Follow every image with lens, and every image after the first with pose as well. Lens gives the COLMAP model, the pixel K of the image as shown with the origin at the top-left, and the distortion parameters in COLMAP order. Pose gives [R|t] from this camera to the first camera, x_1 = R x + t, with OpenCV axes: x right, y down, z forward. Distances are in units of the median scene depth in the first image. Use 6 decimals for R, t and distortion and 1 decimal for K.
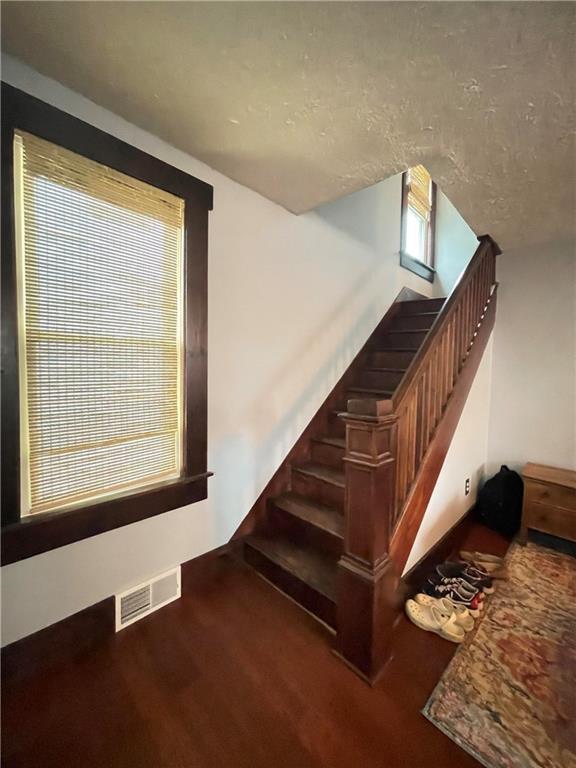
lens RADIAL K [[308.2, 0, 287.7], [0, 308.2, 382.1], [0, 0, 1]] dist [0.000019, 0.000011]
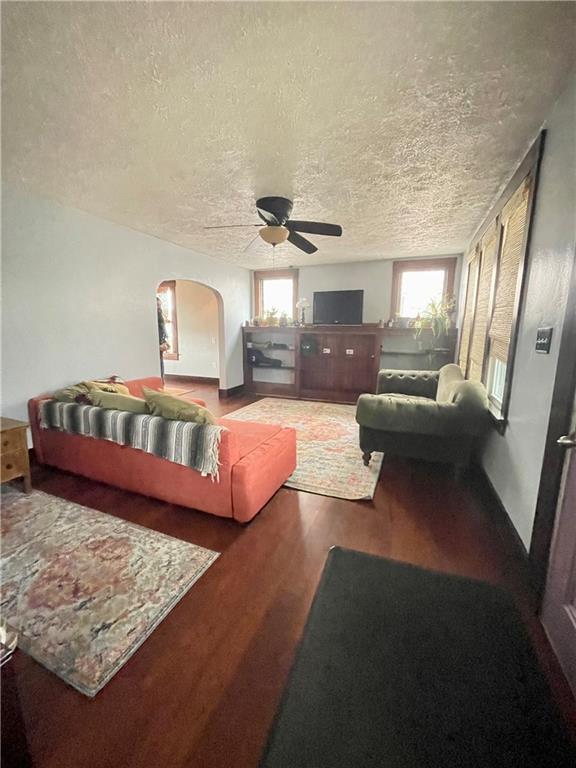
lens RADIAL K [[308.2, 0, 288.1], [0, 308.2, 381.4], [0, 0, 1]] dist [0.000019, 0.000011]
pose [[-0.376000, -0.181317, 0.908707, -0.409873], [0.022058, 0.978639, 0.204398, 0.004877], [-0.926357, 0.096898, -0.363968, 0.681590]]
